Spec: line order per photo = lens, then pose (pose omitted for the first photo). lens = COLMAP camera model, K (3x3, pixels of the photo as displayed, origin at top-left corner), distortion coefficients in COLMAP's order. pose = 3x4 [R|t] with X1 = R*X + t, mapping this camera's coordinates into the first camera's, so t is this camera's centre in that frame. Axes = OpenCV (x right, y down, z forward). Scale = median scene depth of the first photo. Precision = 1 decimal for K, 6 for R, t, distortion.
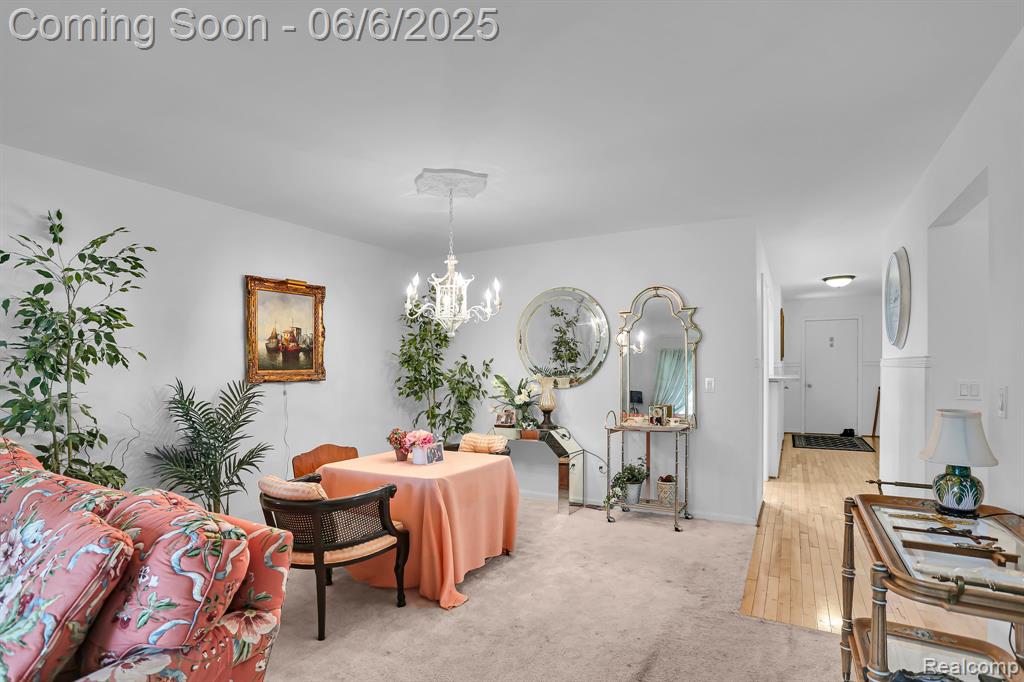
lens RADIAL K [[505.6, 0, 504.2], [0, 505.6, 381.1], [0, 0, 1]] dist [-0.040979, 0.010569]
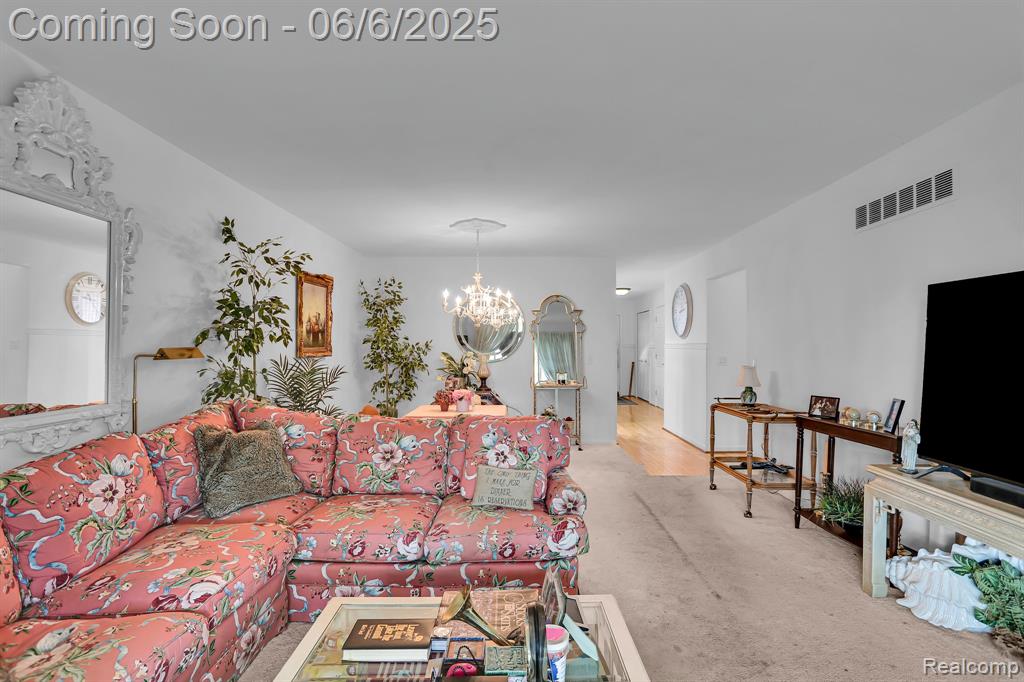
lens RADIAL K [[505.6, 0, 505.8], [0, 505.6, 338.9], [0, 0, 1]] dist [-0.040979, 0.010569]
pose [[0.880376, 0.015604, 0.474020, -0.568035], [0.004162, 0.999166, -0.040622, 0.008149], [-0.474258, 0.037735, 0.879577, -0.278567]]
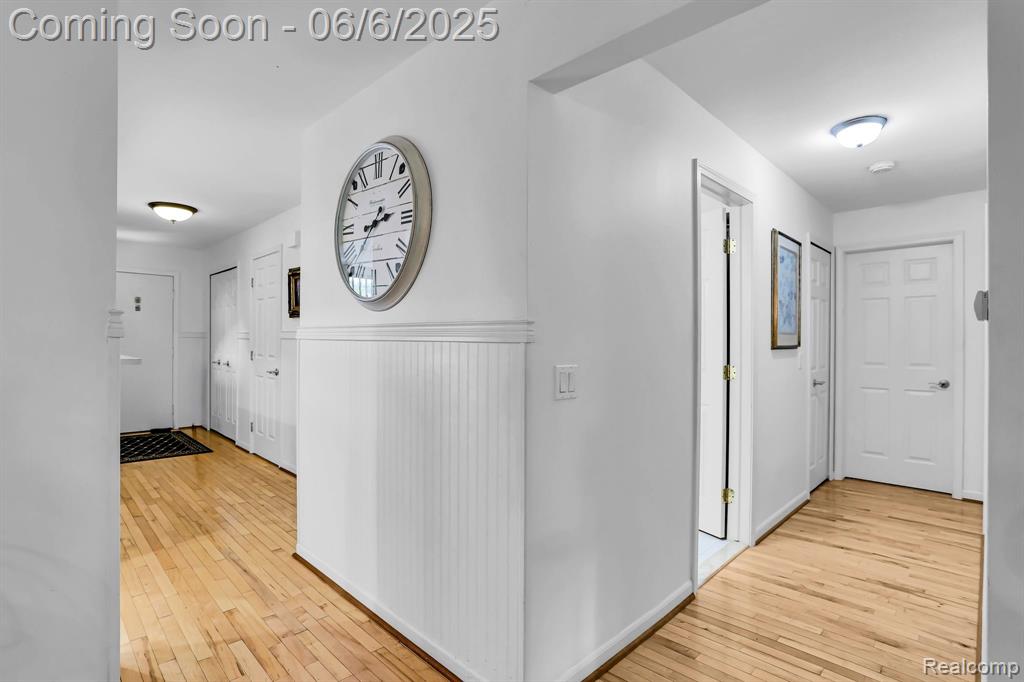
lens RADIAL K [[505.6, 0, 510.4], [0, 505.6, 334.4], [0, 0, 1]] dist [-0.040979, 0.010569]
pose [[0.267479, 0.012863, 0.963478, 0.233625], [0.020891, 0.999598, -0.019145, -0.018883], [-0.963337, 0.025249, 0.267103, 0.603612]]
